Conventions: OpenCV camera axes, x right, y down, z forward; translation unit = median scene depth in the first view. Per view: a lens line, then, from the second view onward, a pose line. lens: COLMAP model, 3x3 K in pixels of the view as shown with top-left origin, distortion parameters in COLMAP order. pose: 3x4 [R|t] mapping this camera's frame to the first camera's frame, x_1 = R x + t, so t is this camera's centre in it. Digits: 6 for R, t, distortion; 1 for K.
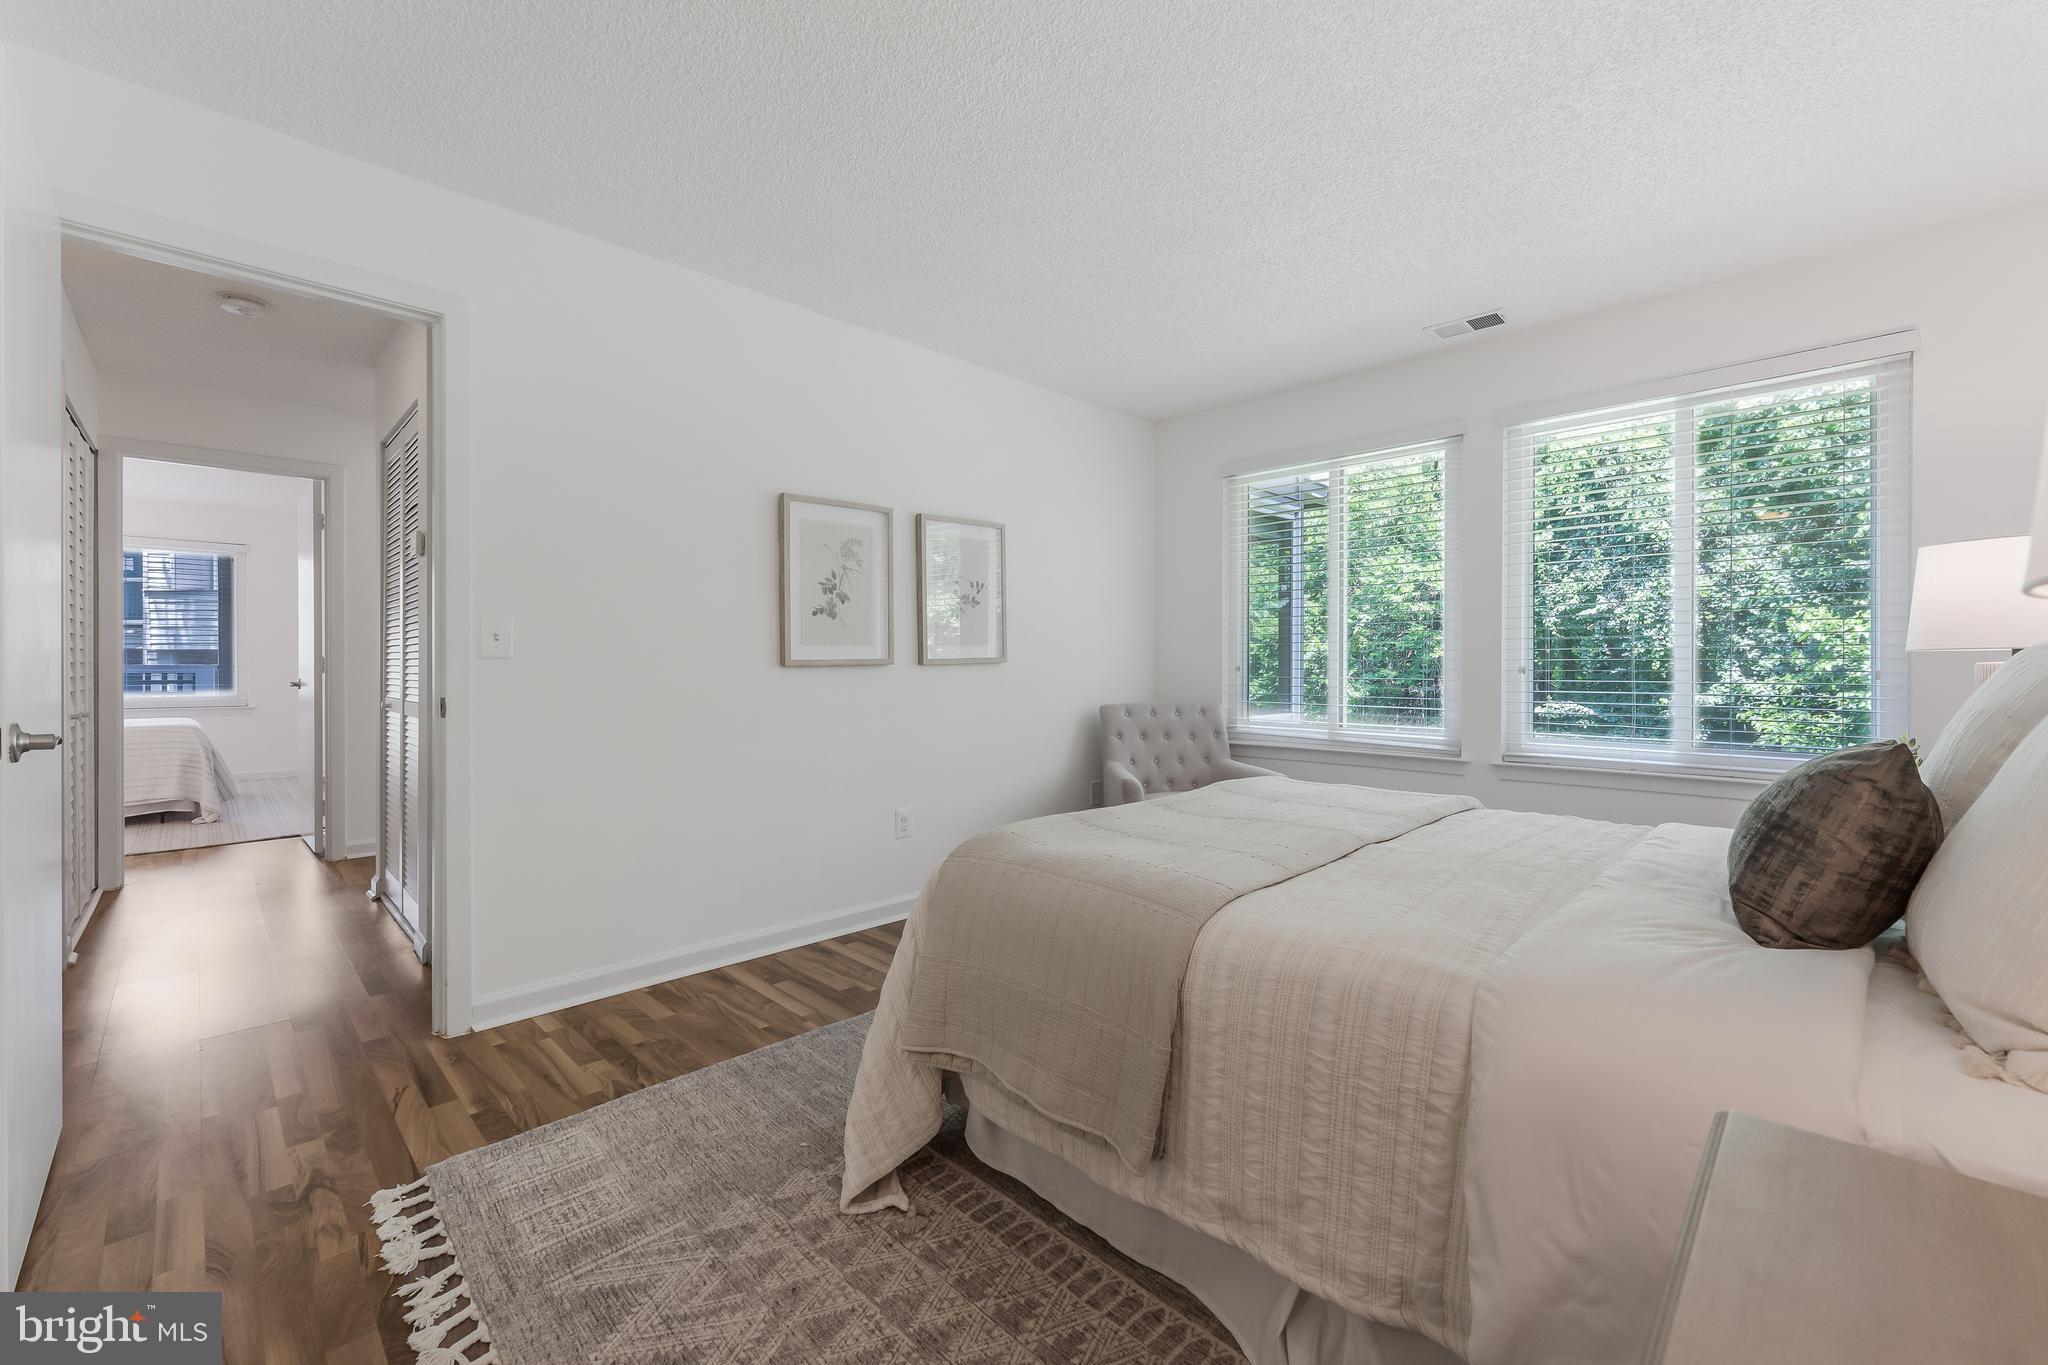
lens RADIAL K [[824.5, 0, 1031.6], [0, 824.5, 668.3], [0, 0, 1]] dist [0.000189, -0.000202]
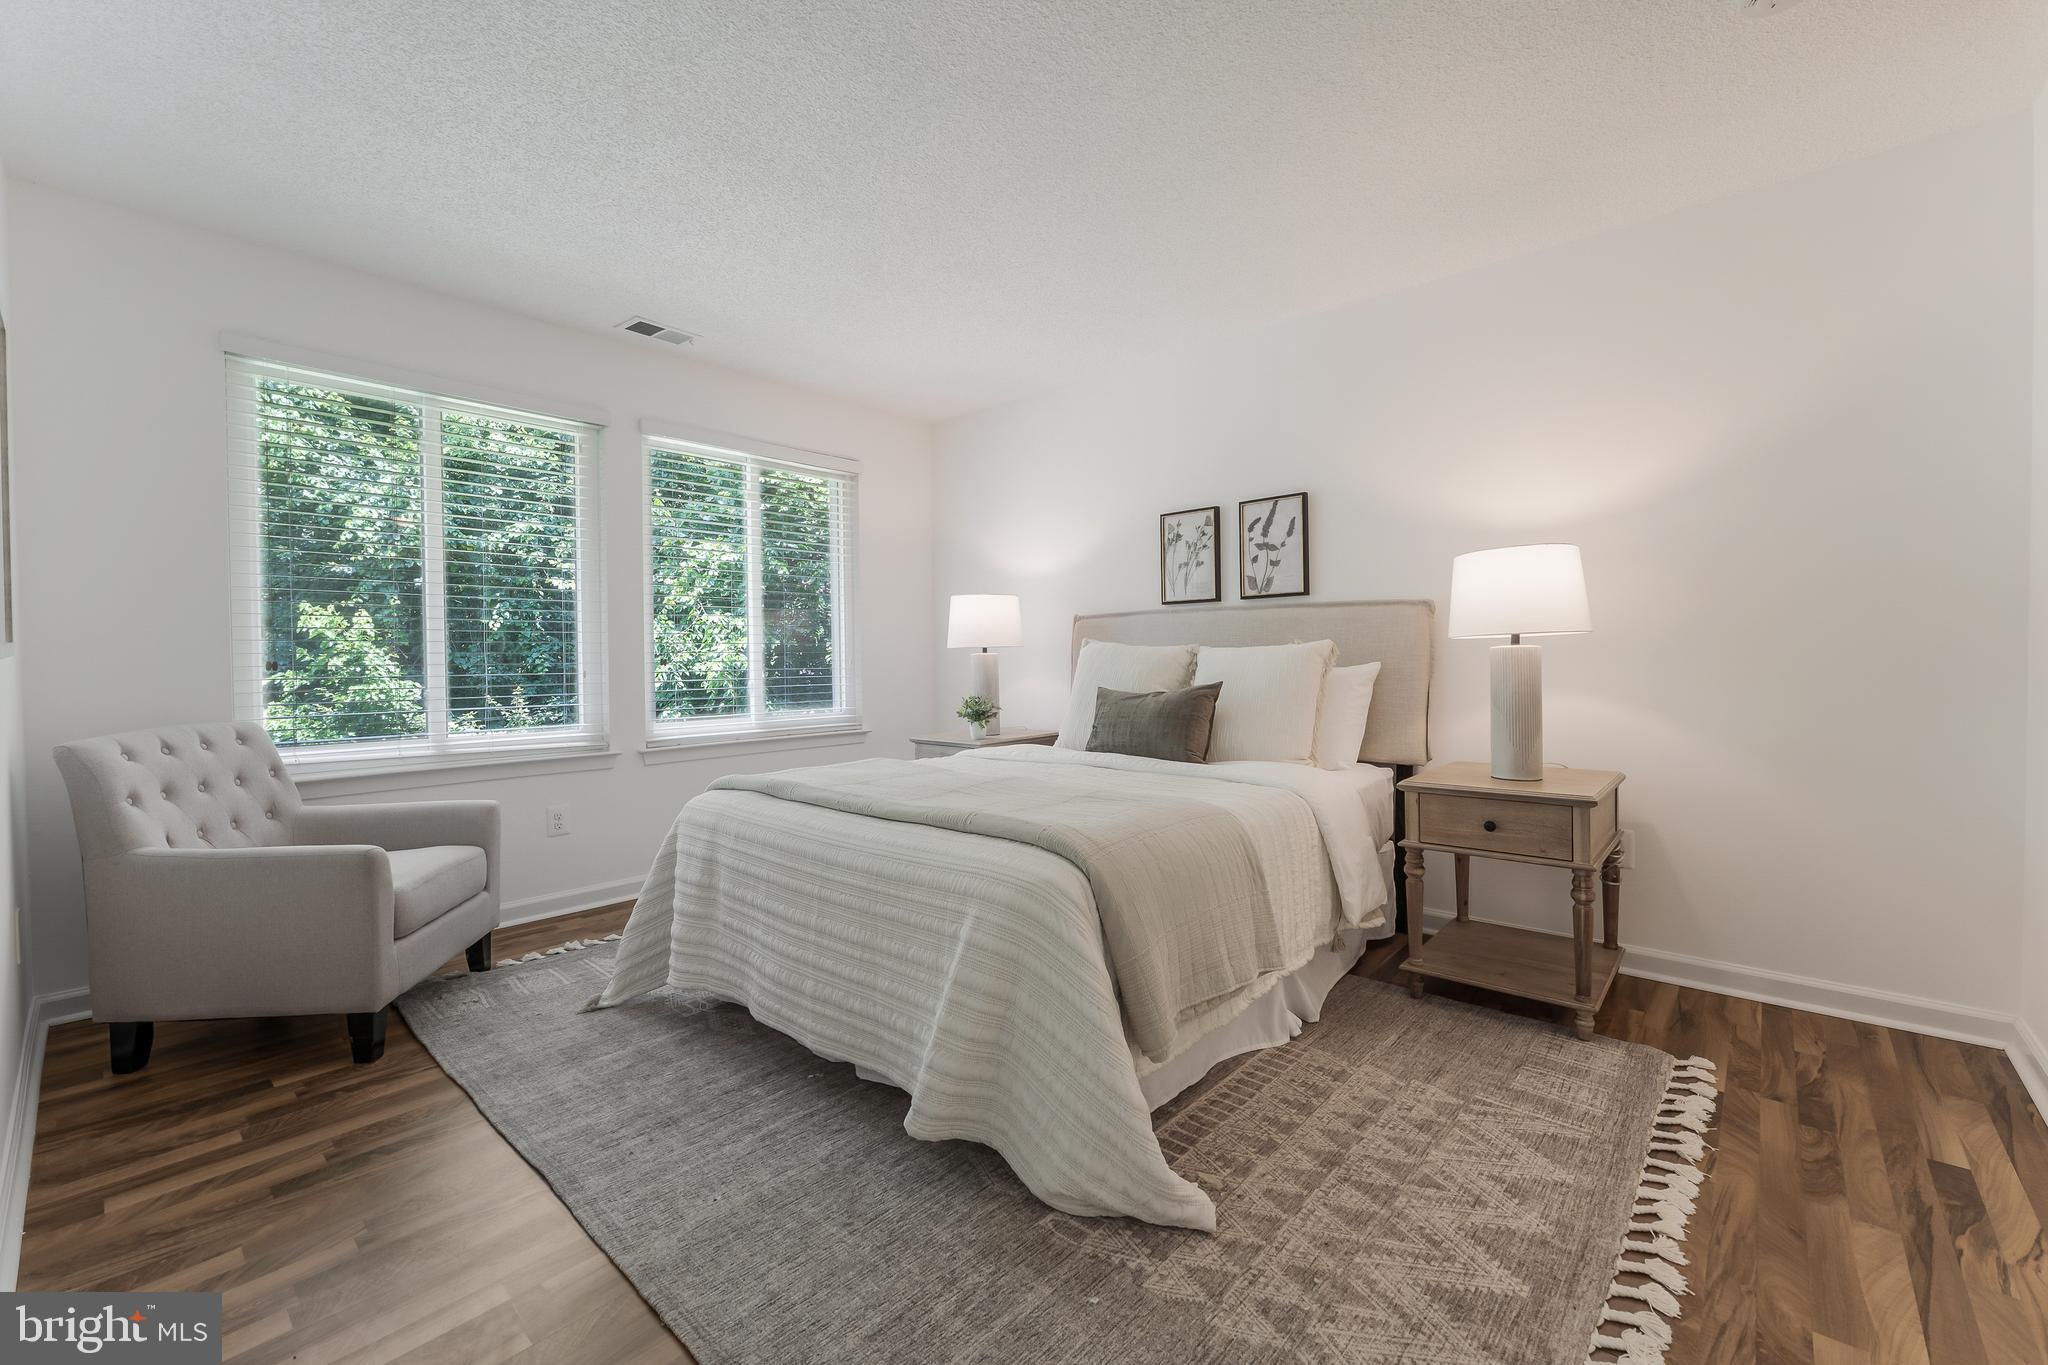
lens RADIAL K [[833.8, 0, 1029.6], [0, 833.8, 664.3], [0, 0, 1]] dist [0.000408, -0.000168]
pose [[-0.050092, -0.007318, 0.998718, -1.252975], [0.014811, 0.999858, 0.008069, 0.006588], [-0.998635, 0.015196, -0.049976, 1.348193]]
